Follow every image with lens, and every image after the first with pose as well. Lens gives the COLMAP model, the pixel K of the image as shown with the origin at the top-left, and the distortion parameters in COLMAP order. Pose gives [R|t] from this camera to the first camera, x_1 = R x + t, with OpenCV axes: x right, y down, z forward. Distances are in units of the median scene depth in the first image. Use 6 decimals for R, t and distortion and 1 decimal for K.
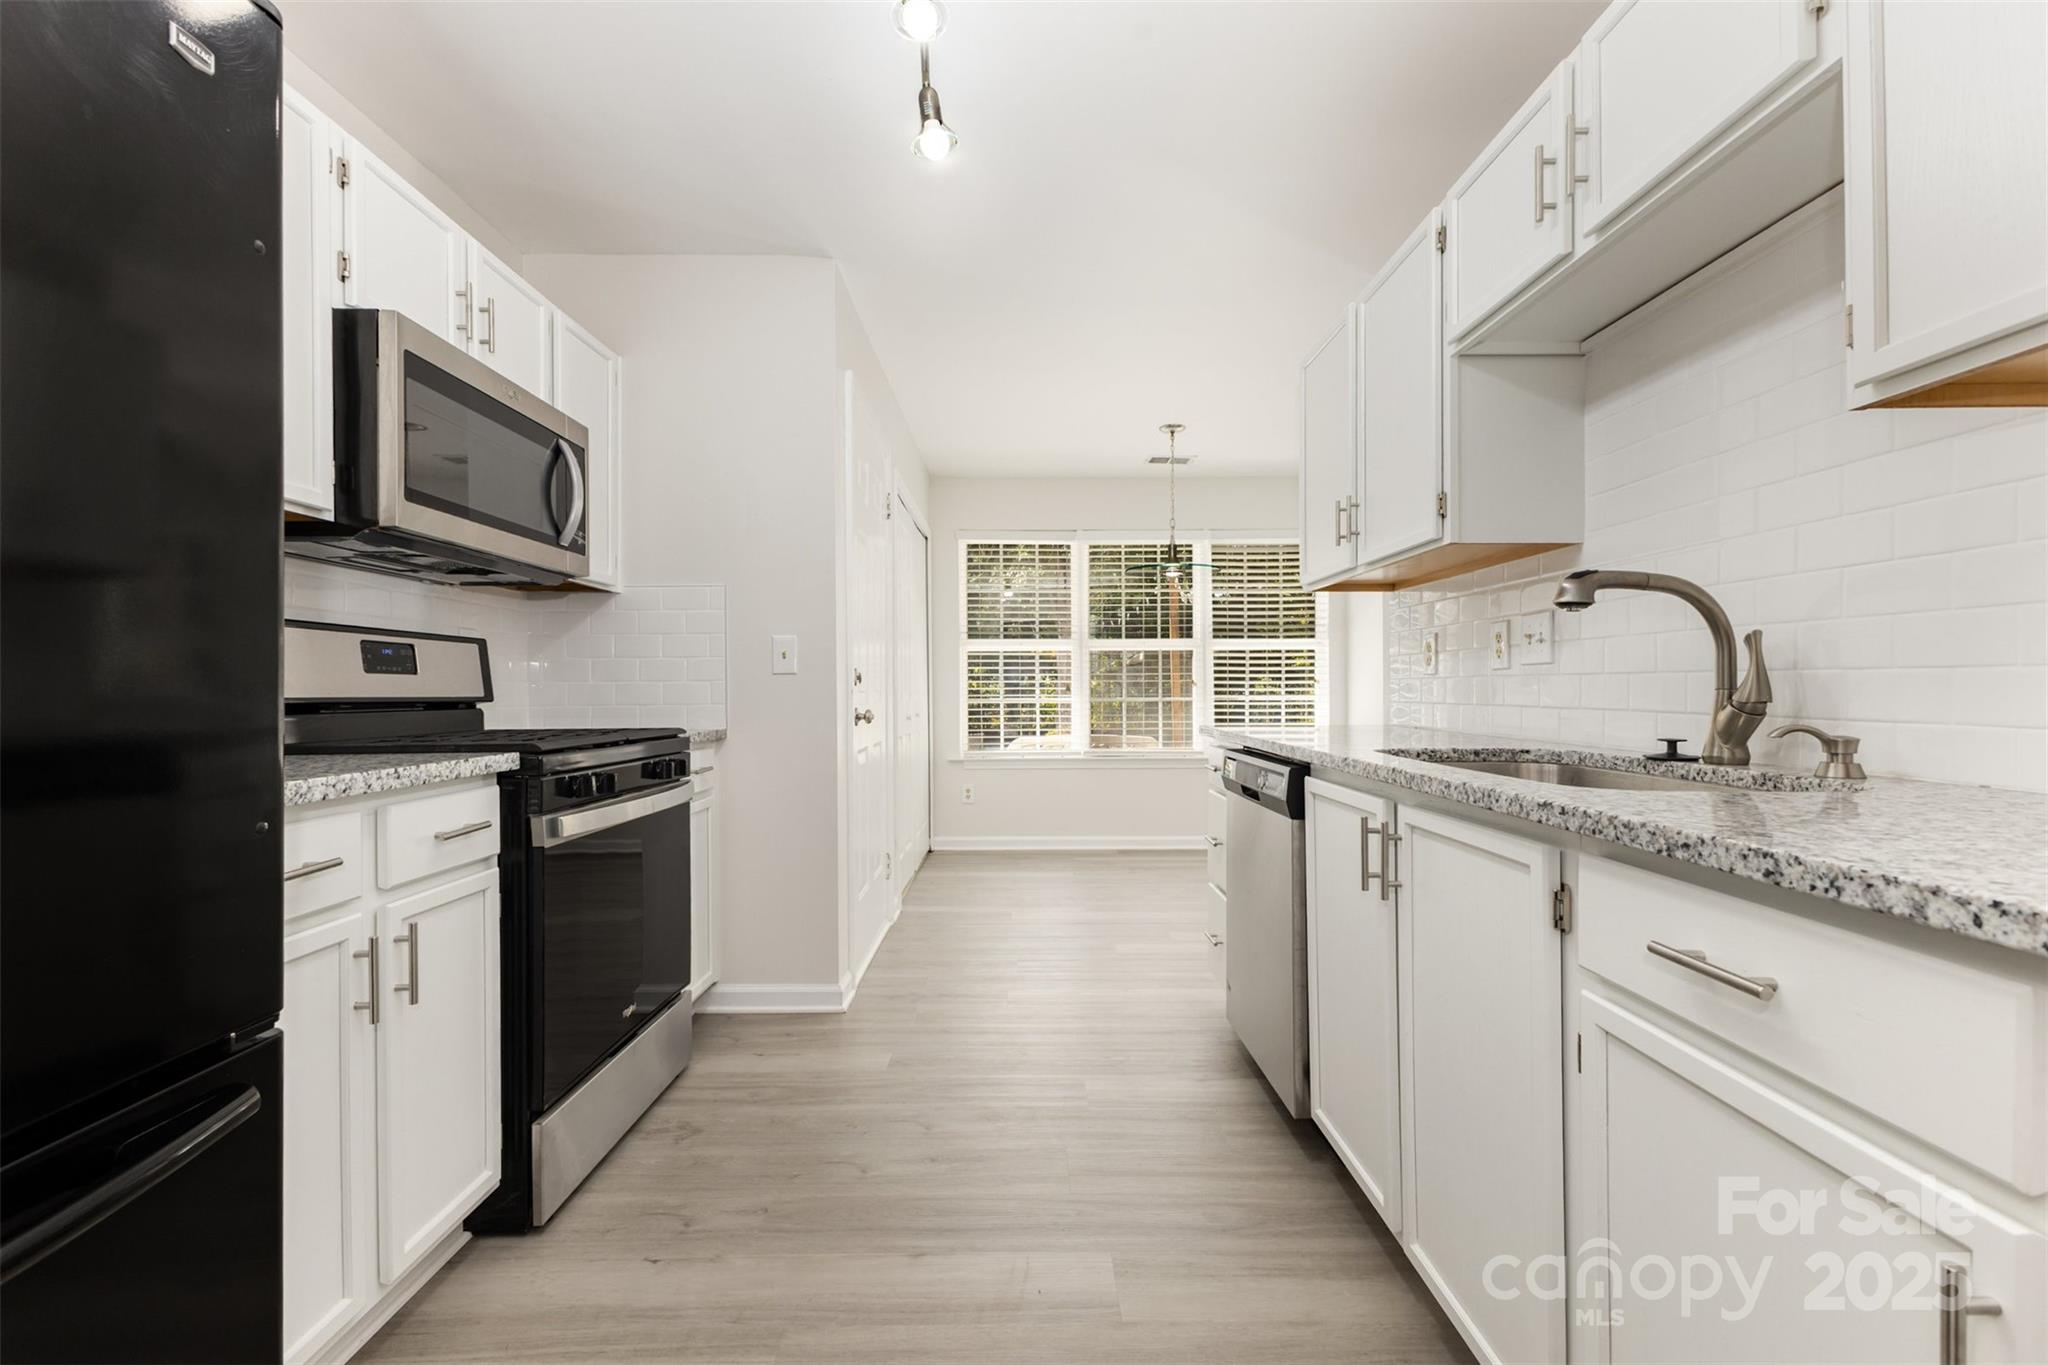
lens RADIAL K [[878.0, 0, 1032.4], [0, 878.0, 685.9], [0, 0, 1]] dist [0.011128, -0.000006]
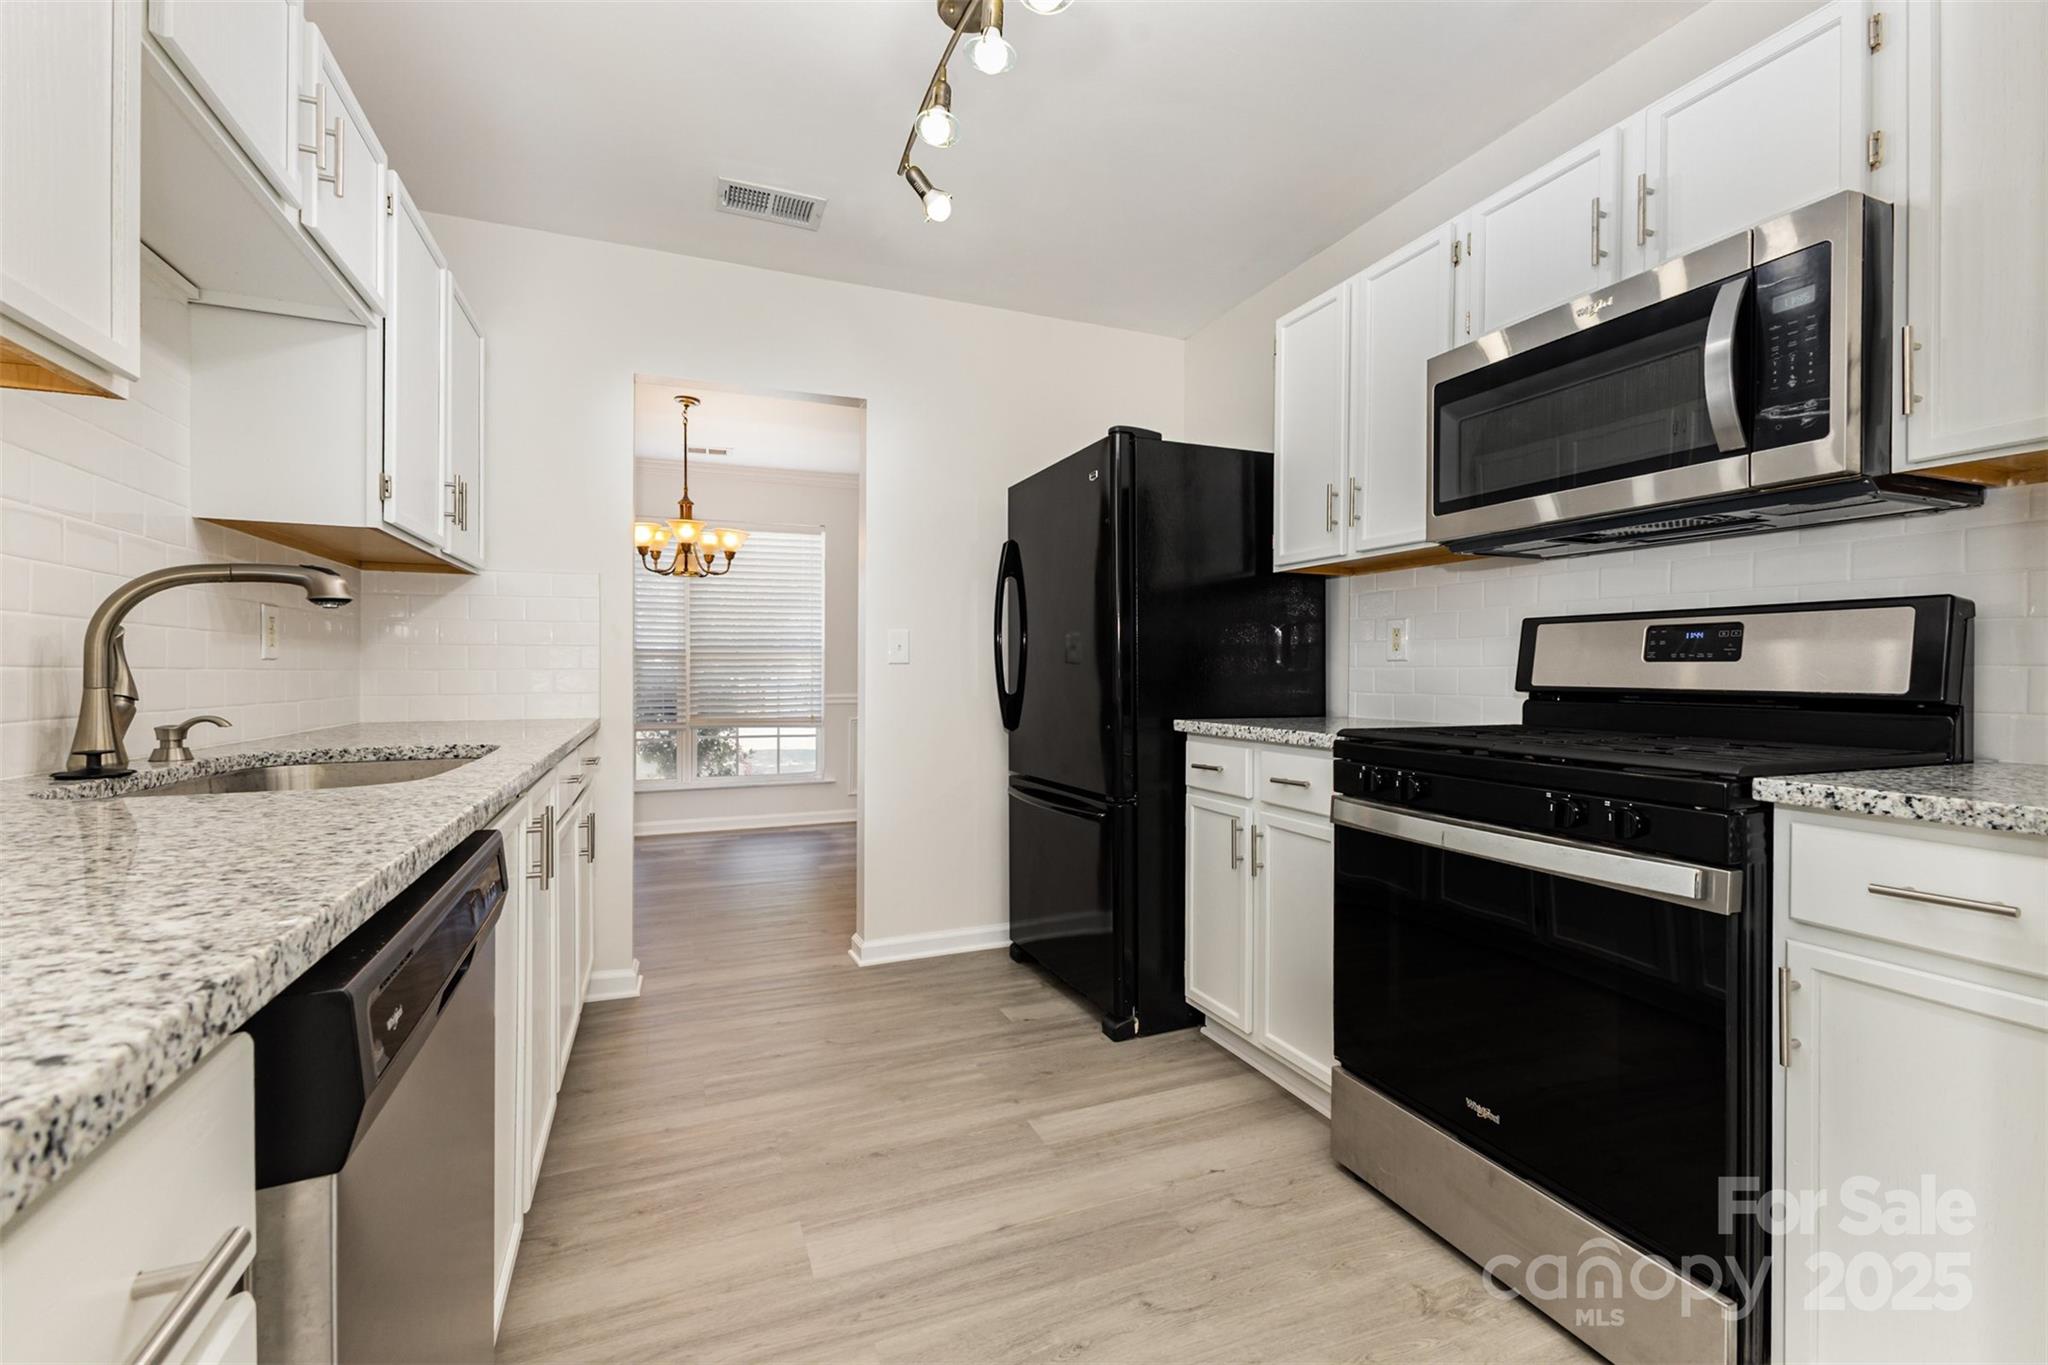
lens RADIAL K [[881.9, 0, 1029.0], [0, 881.9, 677.6], [0, 0, 1]] dist [0.005052, -0.000146]
pose [[-0.927099, 0.004675, -0.374788, 0.177243], [0.003063, 0.999983, 0.004897, -0.004642], [0.374805, 0.003392, -0.927098, 1.527245]]
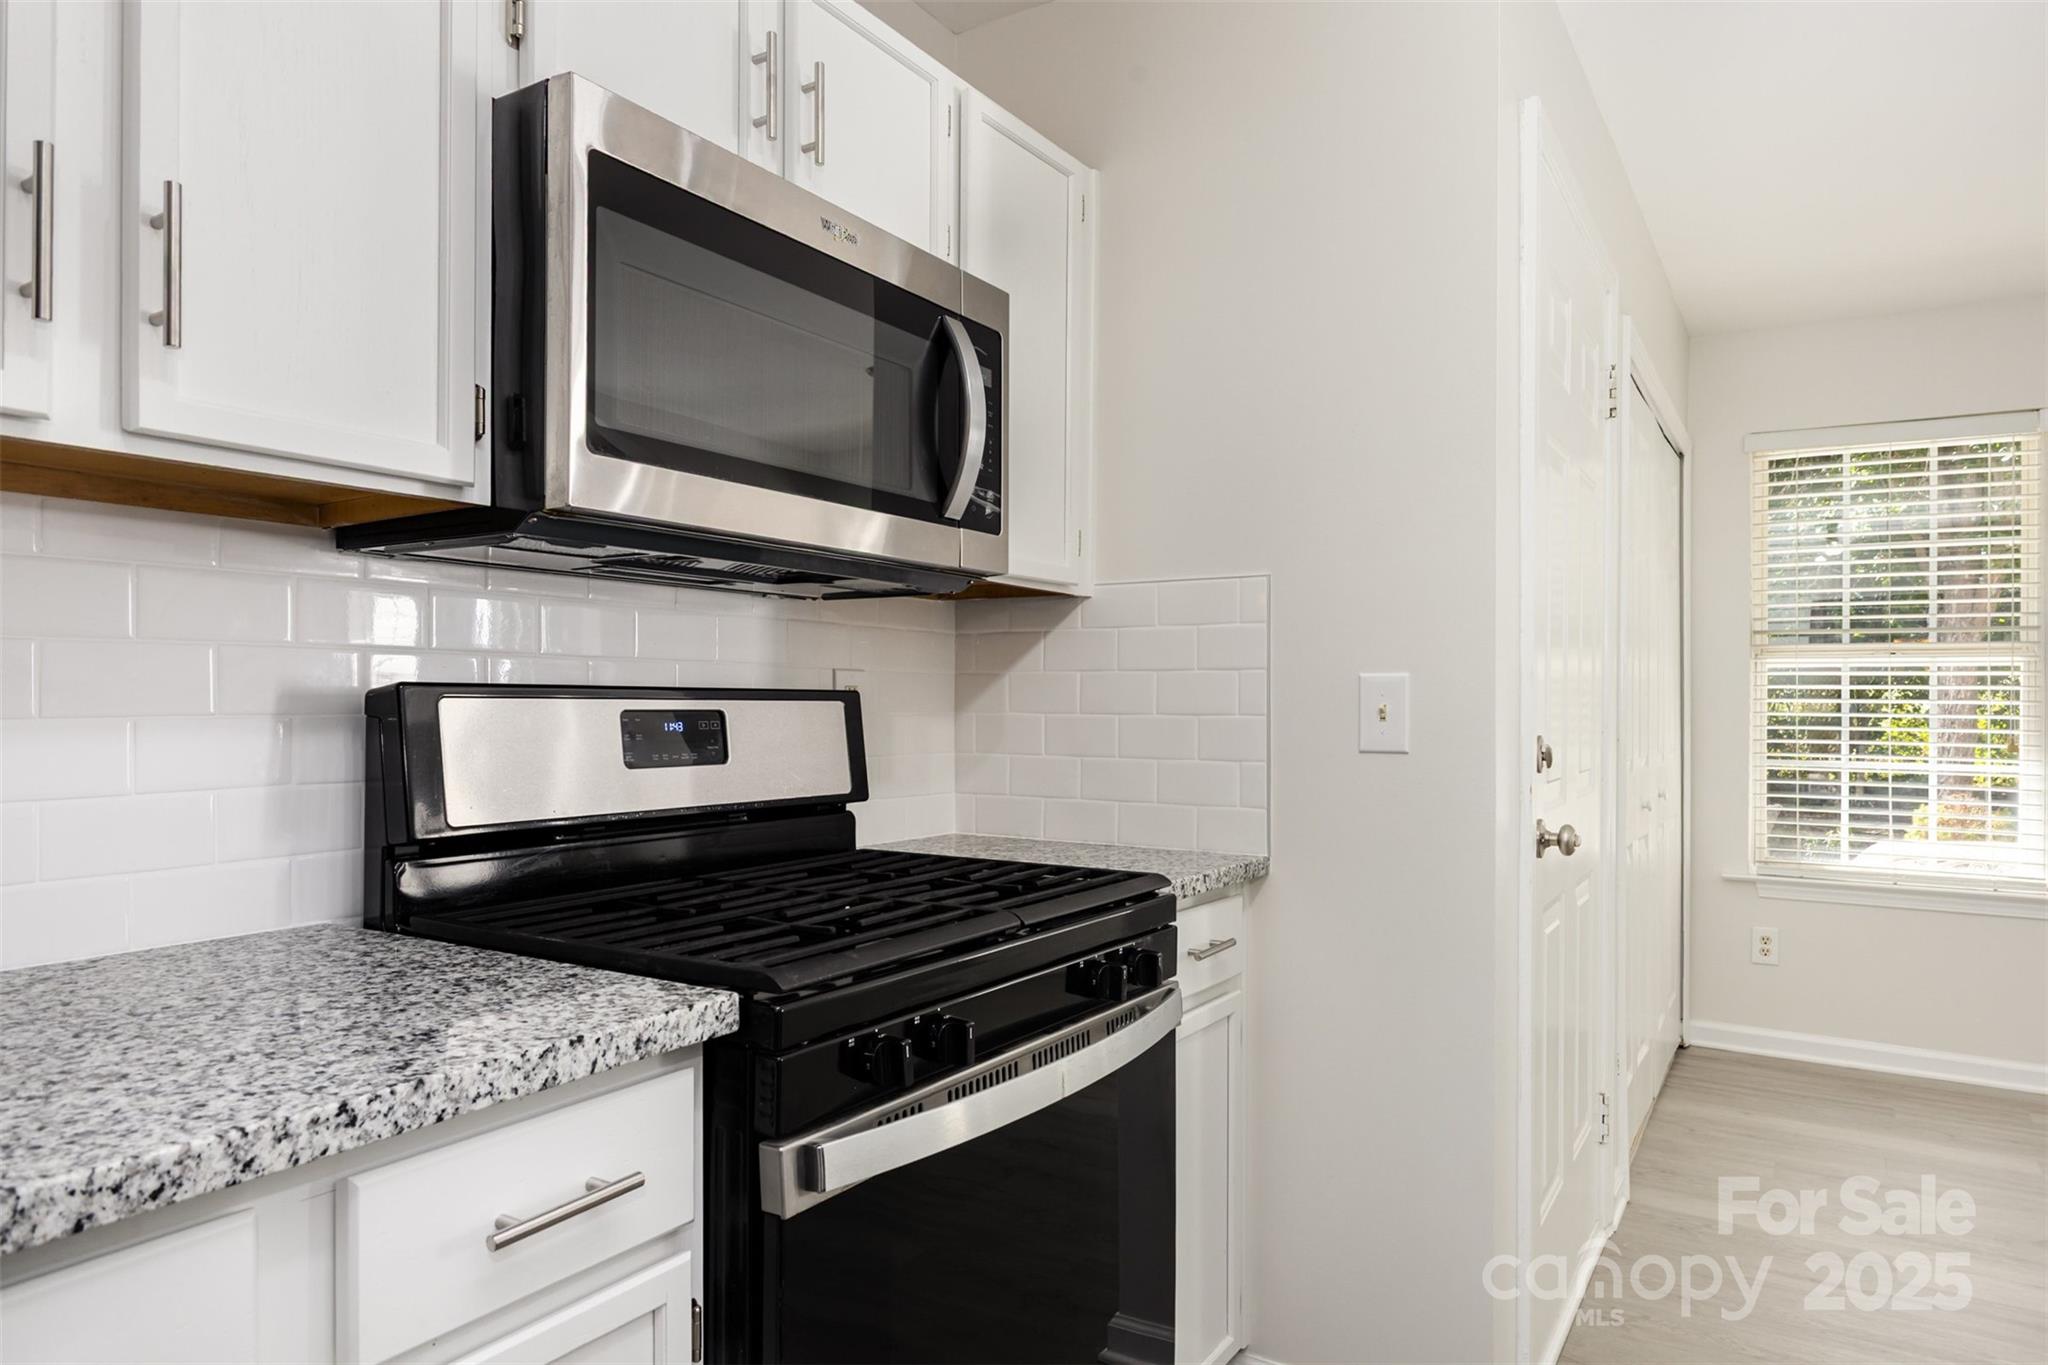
lens RADIAL K [[1246.7, 0, 1027.5], [0, 1246.7, 692.3], [0, 0, 1]] dist [-0.000304, -0.003234]
pose [[0.833329, 0.008344, -0.552714, -0.093542], [-0.009957, 0.999950, 0.000082, -0.063004], [0.552688, 0.005435, 0.833371, 0.449136]]
